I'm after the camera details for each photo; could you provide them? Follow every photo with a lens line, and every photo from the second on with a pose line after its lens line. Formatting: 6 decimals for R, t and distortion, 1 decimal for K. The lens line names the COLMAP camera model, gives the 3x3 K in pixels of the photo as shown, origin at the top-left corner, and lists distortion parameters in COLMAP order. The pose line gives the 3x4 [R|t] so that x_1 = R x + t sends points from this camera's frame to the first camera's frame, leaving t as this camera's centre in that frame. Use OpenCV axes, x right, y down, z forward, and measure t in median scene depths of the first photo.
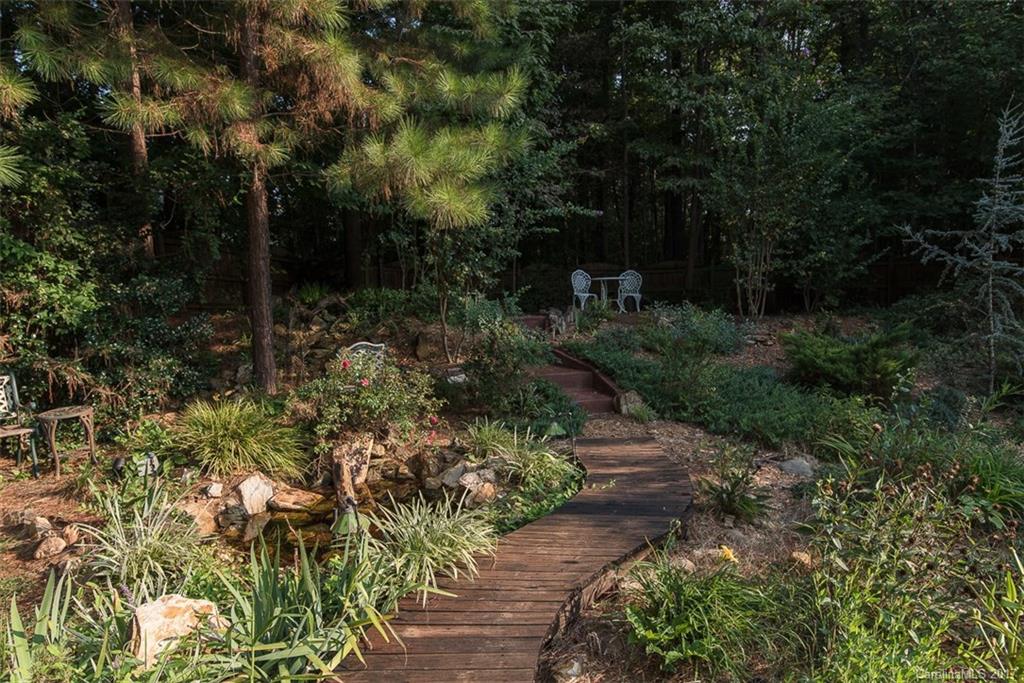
lens RADIAL K [[625.0, 0, 512.0], [0, 625.0, 341.5], [0, 0, 1]] dist [0.000431, 0.000291]
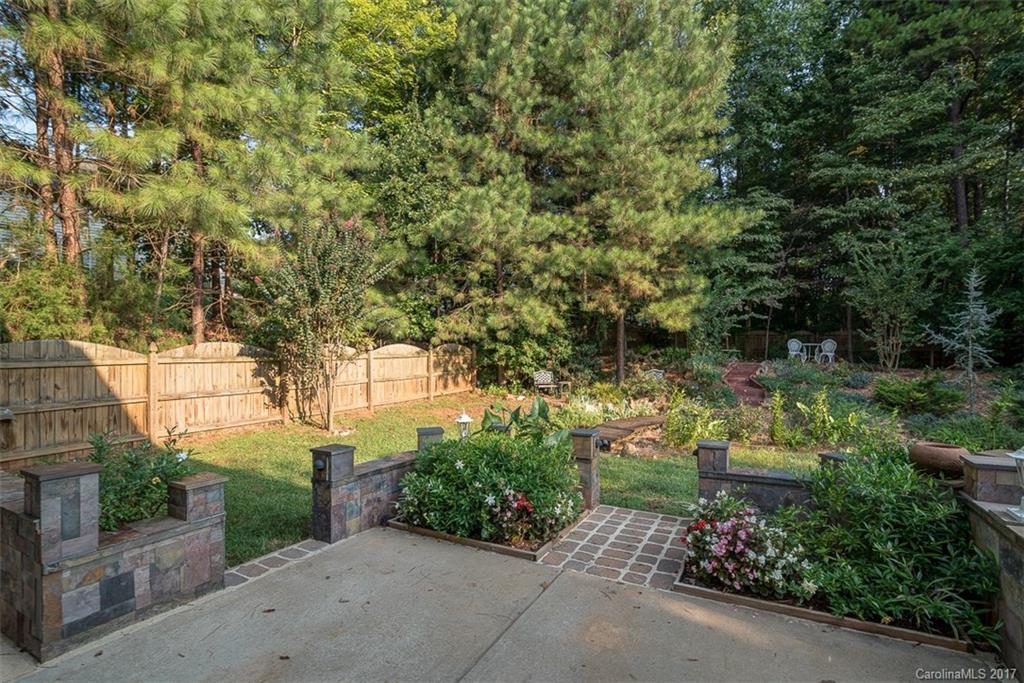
lens RADIAL K [[475.2, 0, 518.4], [0, 475.2, 349.3], [0, 0, 1]] dist [0.003202, 0.001587]
pose [[0.801360, 0.027254, -0.597561, 0.581770], [-0.063352, 0.997210, -0.039478, 0.037908], [0.594818, 0.069493, 0.800851, -1.122785]]
